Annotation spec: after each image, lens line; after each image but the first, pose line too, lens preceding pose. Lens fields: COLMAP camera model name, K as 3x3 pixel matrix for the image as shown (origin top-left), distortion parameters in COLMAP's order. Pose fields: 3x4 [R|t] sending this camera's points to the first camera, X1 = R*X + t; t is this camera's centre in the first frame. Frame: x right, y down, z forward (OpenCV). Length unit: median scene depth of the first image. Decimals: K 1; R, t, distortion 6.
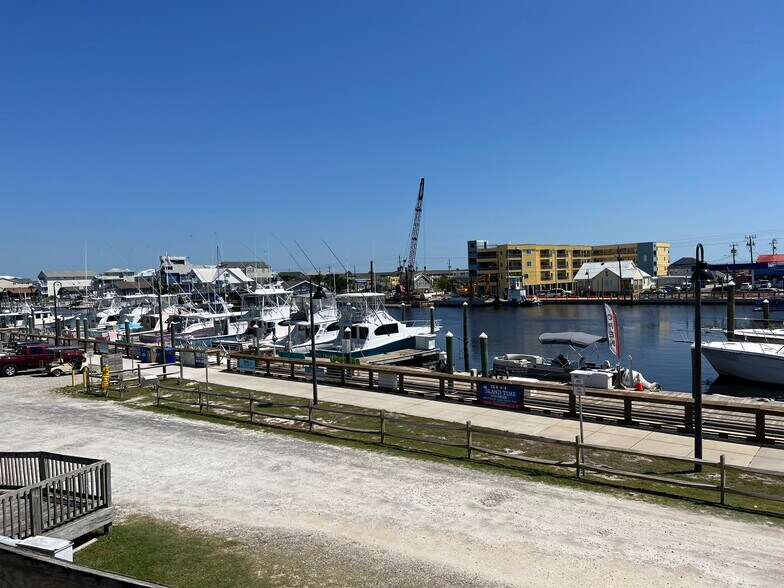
lens RADIAL K [[584.4, 0, 392.0], [0, 584.4, 294.0], [0, 0, 1]] dist [0.045550, -0.057825]
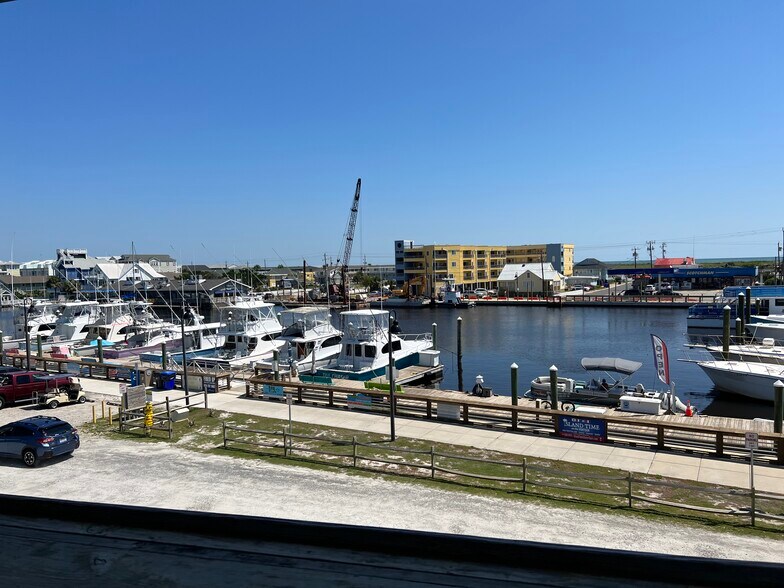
lens RADIAL K [[584.4, 0, 392.0], [0, 584.4, 294.0], [0, 0, 1]] dist [0.045550, -0.057825]
pose [[0.985728, 0.002329, 0.168331, -0.136431], [-0.004420, 0.999918, 0.012046, -0.032235], [-0.168289, -0.012618, 0.985657, 0.013243]]
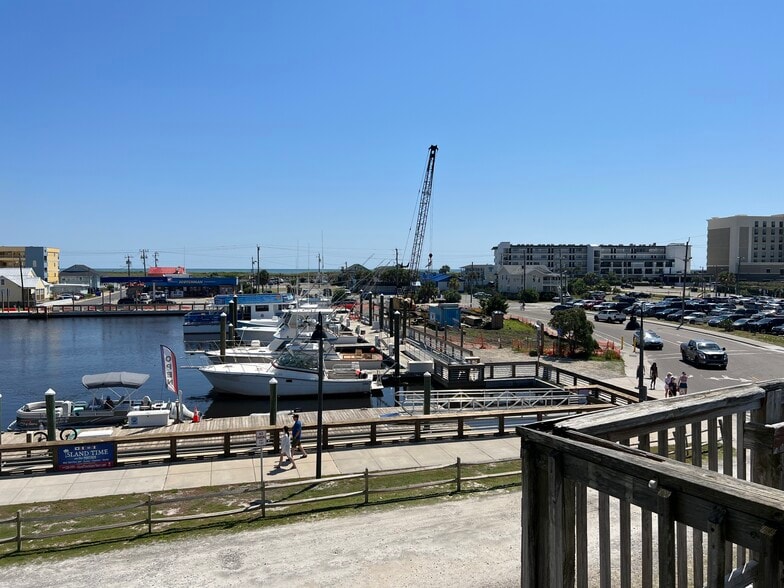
lens RADIAL K [[584.4, 0, 392.0], [0, 584.4, 294.0], [0, 0, 1]] dist [0.045550, -0.057825]
pose [[0.552739, 0.002739, 0.833350, -0.136114], [0.000474, 0.999993, -0.003600, -0.033110], [-0.833354, 0.002385, 0.552734, 0.036944]]
